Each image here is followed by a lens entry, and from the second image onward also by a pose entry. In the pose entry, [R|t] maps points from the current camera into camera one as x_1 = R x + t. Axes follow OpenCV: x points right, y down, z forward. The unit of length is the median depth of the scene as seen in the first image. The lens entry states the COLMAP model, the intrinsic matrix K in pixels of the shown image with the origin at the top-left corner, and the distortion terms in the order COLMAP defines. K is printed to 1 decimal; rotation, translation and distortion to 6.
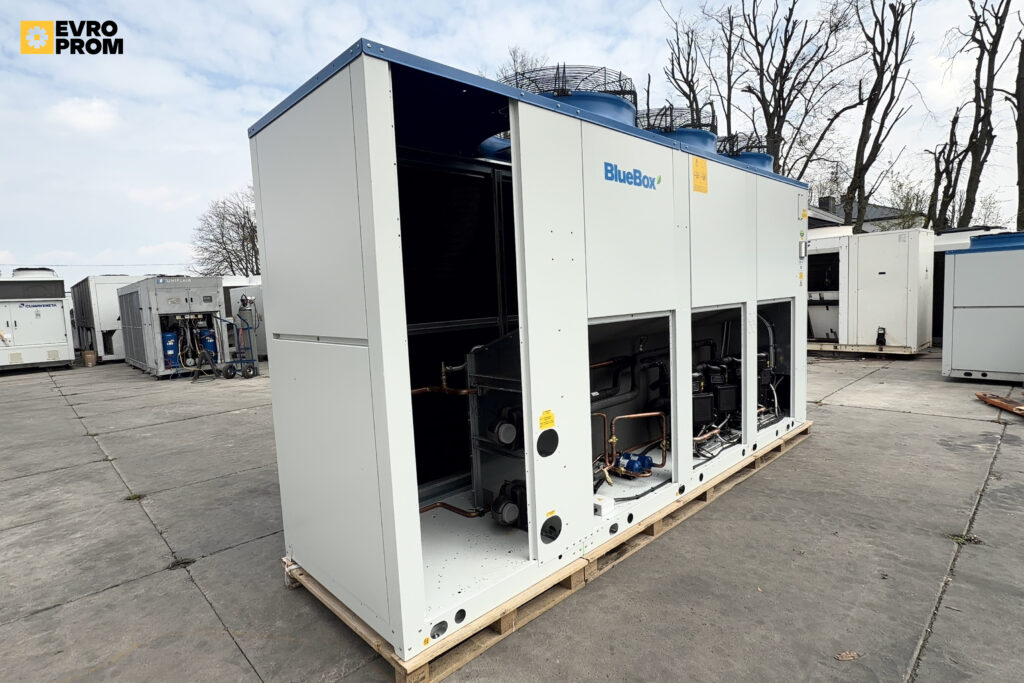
lens RADIAL K [[523.5, 0, 507.5], [0, 523.5, 342.3], [0, 0, 1]] dist [-0.009318, 0.006433]
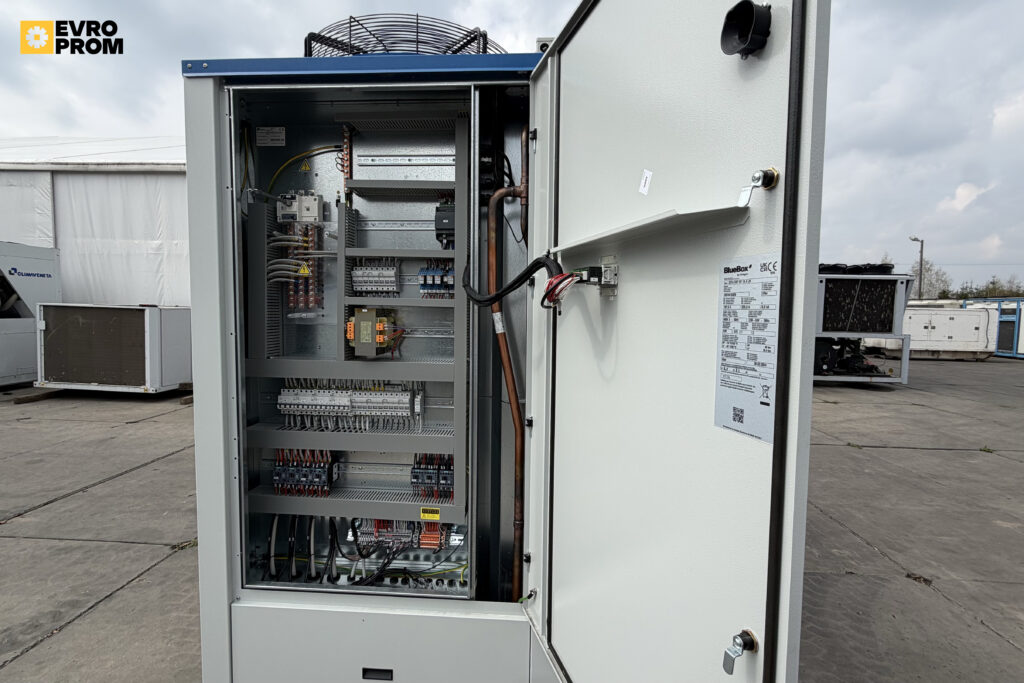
lens RADIAL K [[483.7, 0, 506.2], [0, 483.7, 339.6], [0, 0, 1]] dist [-0.000955, 0.000329]
pose [[-0.732431, 0.077868, -0.676373, 0.923808], [-0.044334, 0.985875, 0.161509, -0.268891], [0.679396, 0.148281, -0.718633, 1.970527]]
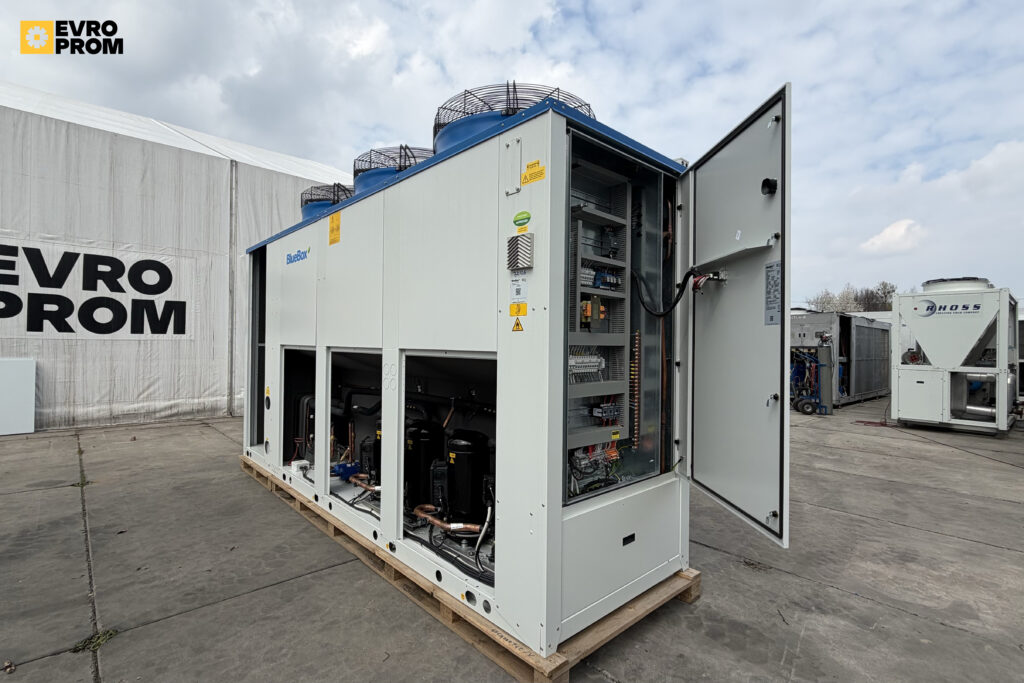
lens RADIAL K [[483.7, 0, 510.4], [0, 483.7, 337.6], [0, 0, 1]] dist [-0.000955, 0.000329]
pose [[-0.017912, 0.034805, -0.999234, 1.407714], [-0.105879, 0.993708, 0.036511, -0.166322], [0.994218, 0.106452, -0.014114, 1.412913]]
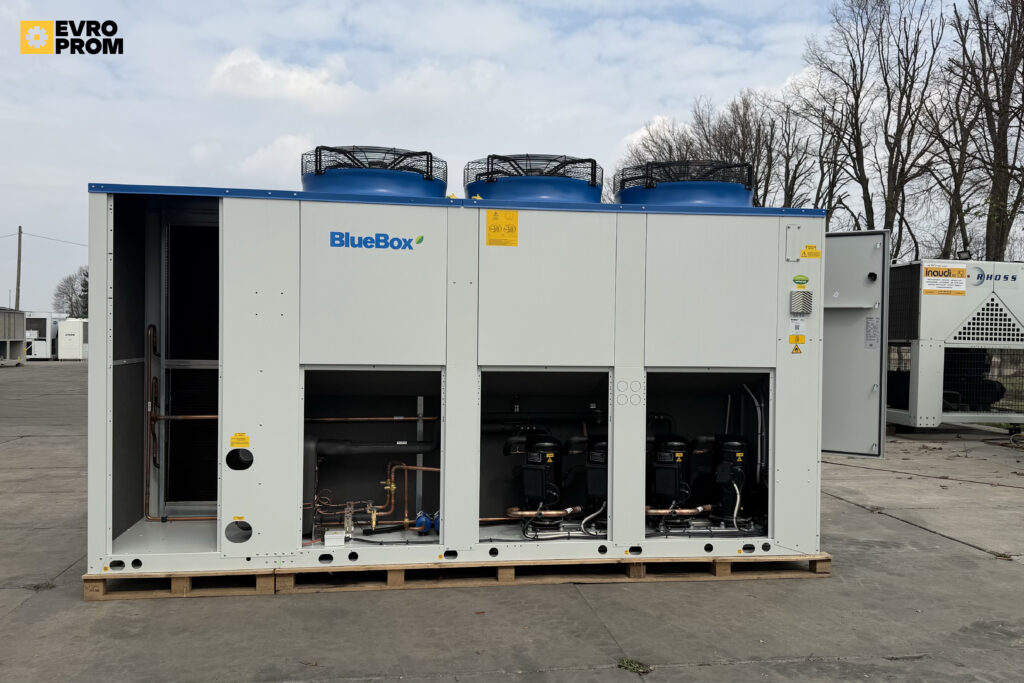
lens RADIAL K [[849.5, 0, 514.4], [0, 849.5, 338.3], [0, 0, 1]] dist [0.066933, -0.112394]
pose [[0.816763, 0.059820, -0.573864, 1.292572], [-0.103259, 0.993708, -0.043380, -0.054906], [0.567658, 0.094687, 0.817801, -0.238408]]
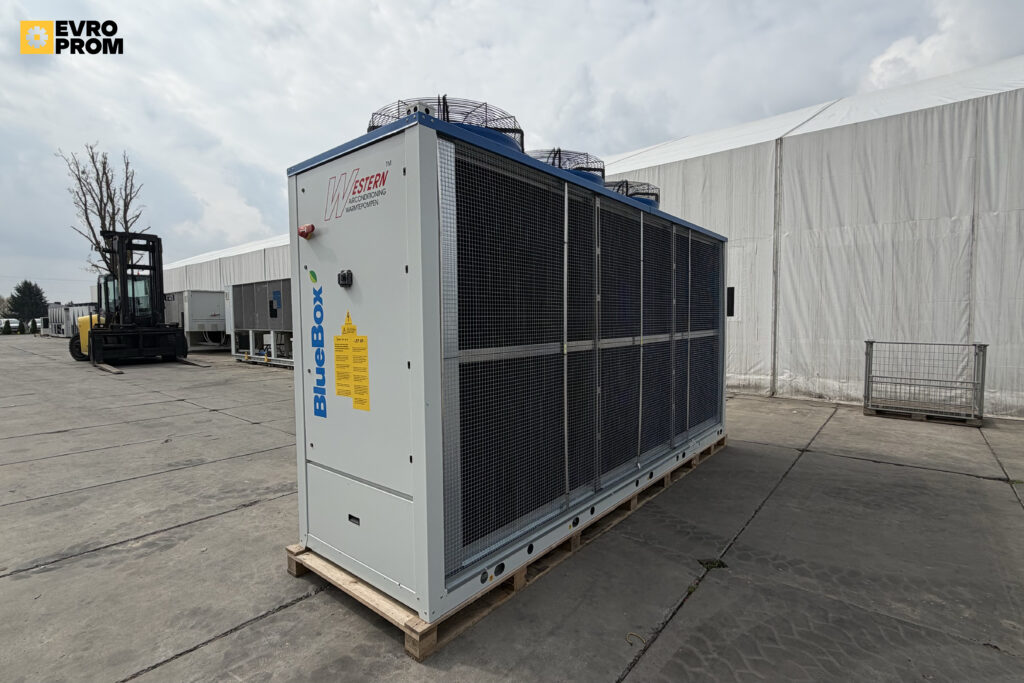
lens RADIAL K [[483.7, 0, 505.5], [0, 483.7, 339.9], [0, 0, 1]] dist [-0.000955, 0.000329]
pose [[-0.991925, 0.061202, -0.111082, 0.560626], [0.044736, 0.988405, 0.145100, -0.245657], [0.118674, 0.138959, -0.983162, 2.325918]]
